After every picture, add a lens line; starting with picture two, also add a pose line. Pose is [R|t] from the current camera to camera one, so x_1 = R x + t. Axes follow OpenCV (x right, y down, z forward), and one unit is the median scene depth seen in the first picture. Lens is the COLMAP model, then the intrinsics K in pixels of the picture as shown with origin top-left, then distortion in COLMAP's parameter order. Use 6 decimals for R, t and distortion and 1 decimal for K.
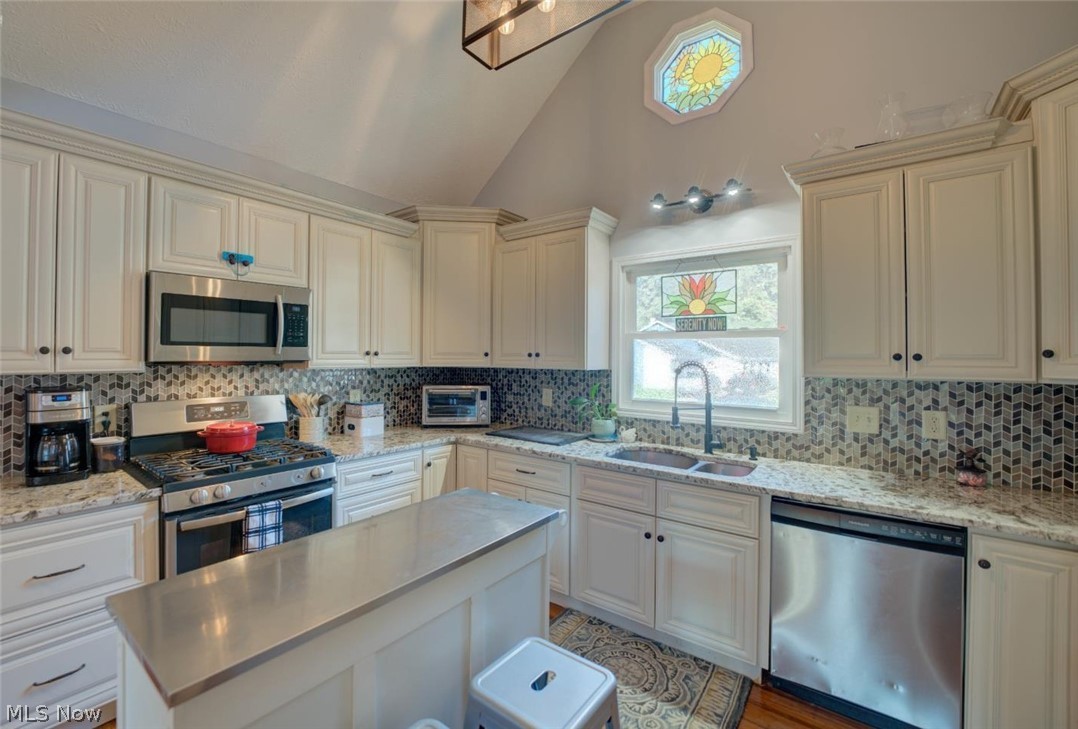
lens RADIAL K [[458.5, 0, 523.1], [0, 458.5, 349.3], [0, 0, 1]] dist [-0.023962, -0.000563]
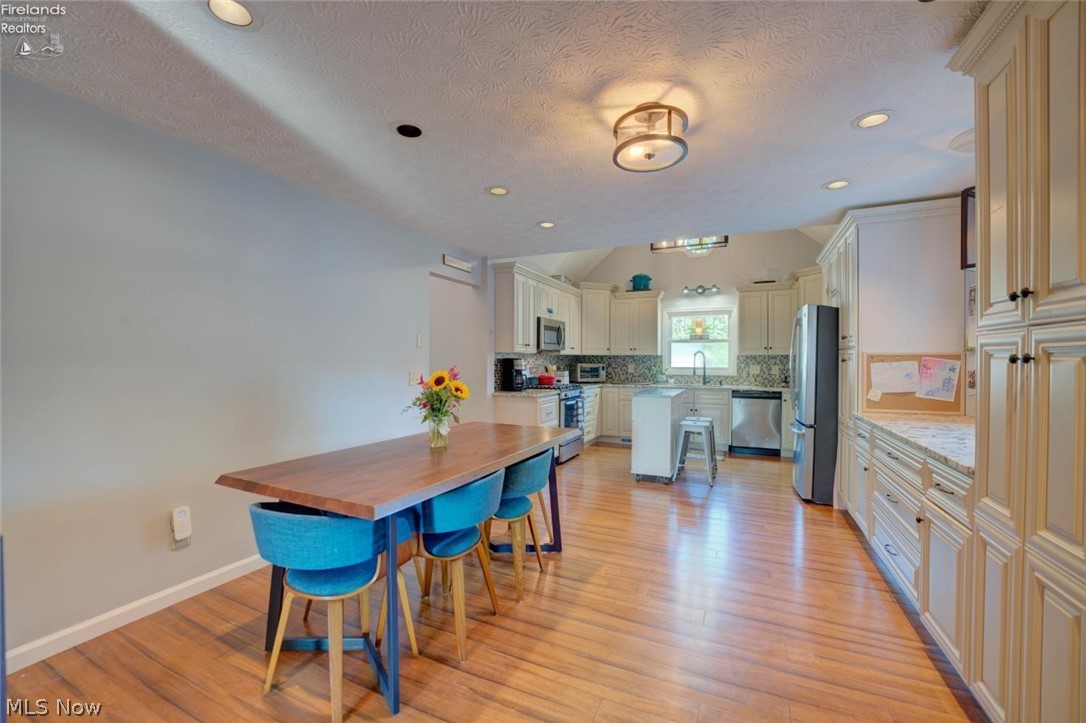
lens RADIAL K [[461.9, 0, 542.6], [0, 461.9, 363.5], [0, 0, 1]] dist [-0.023962, -0.000563]
pose [[0.969828, -0.006808, 0.243695, -1.170829], [0.002045, 0.999802, 0.019793, 0.043752], [-0.243782, -0.018698, 0.969650, -1.389180]]
